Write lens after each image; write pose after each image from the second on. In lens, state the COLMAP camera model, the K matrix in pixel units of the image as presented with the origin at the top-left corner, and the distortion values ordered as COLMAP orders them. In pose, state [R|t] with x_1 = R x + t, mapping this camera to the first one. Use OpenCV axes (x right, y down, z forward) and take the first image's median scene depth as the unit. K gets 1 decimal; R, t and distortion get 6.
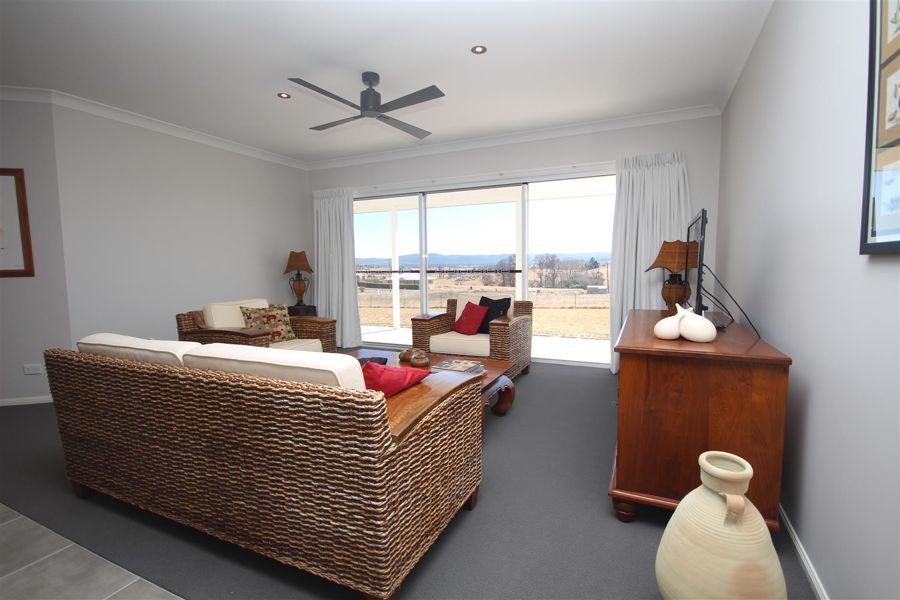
lens RADIAL K [[421.4, 0, 450.3], [0, 421.4, 302.7], [0, 0, 1]] dist [0.013068, -0.012212]
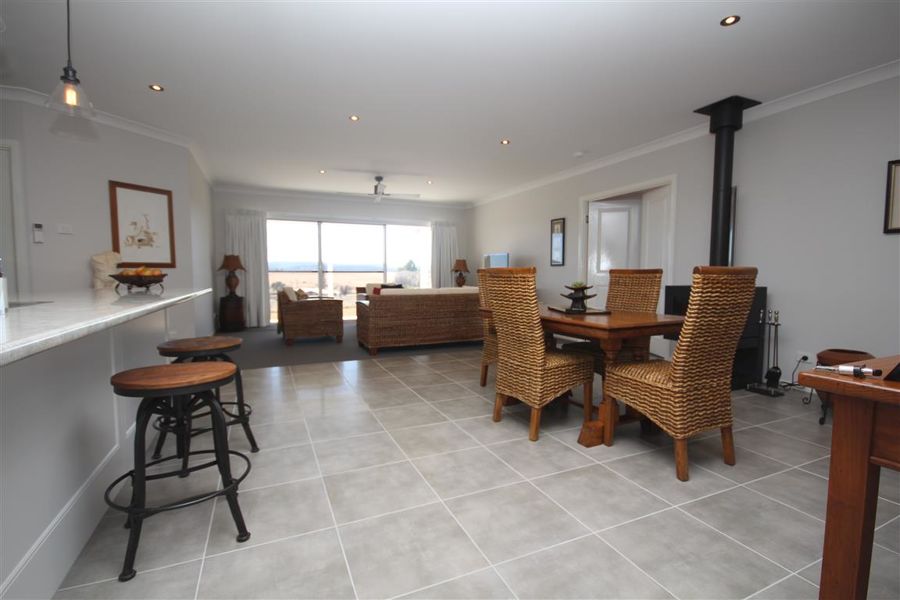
lens RADIAL K [[421.4, 0, 450.3], [0, 421.4, 302.7], [0, 0, 1]] dist [0.013068, -0.012212]
pose [[0.655750, -0.039615, 0.753938, -1.142610], [0.057911, 0.998320, 0.002087, 0.080461], [-0.752754, 0.042293, 0.656943, -0.468694]]
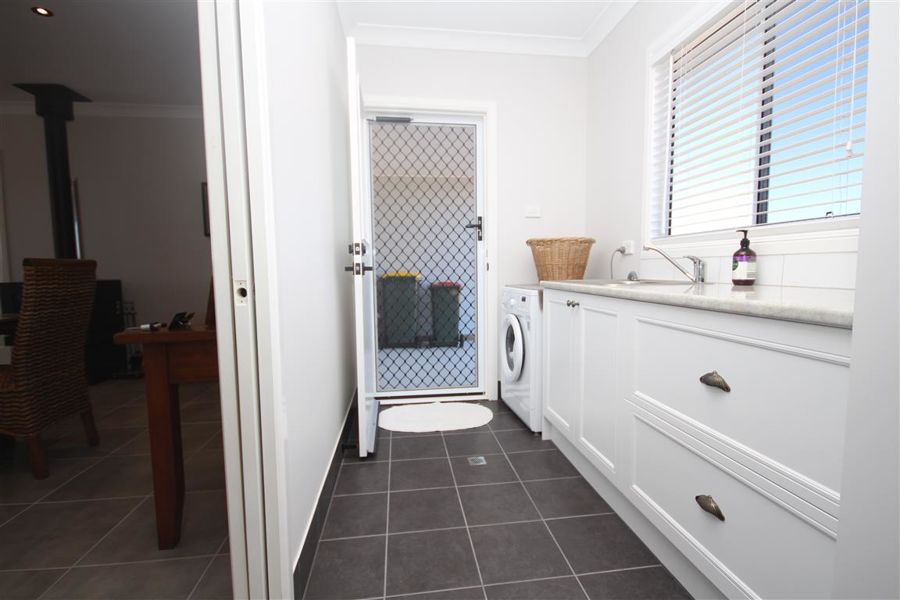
lens RADIAL K [[421.4, 0, 450.3], [0, 421.4, 302.7], [0, 0, 1]] dist [0.013068, -0.012212]
pose [[-0.536439, -0.055756, 0.842096, -1.679483], [0.093307, 0.987780, 0.124841, 0.133156], [-0.838765, 0.145543, -0.524681, -0.672292]]
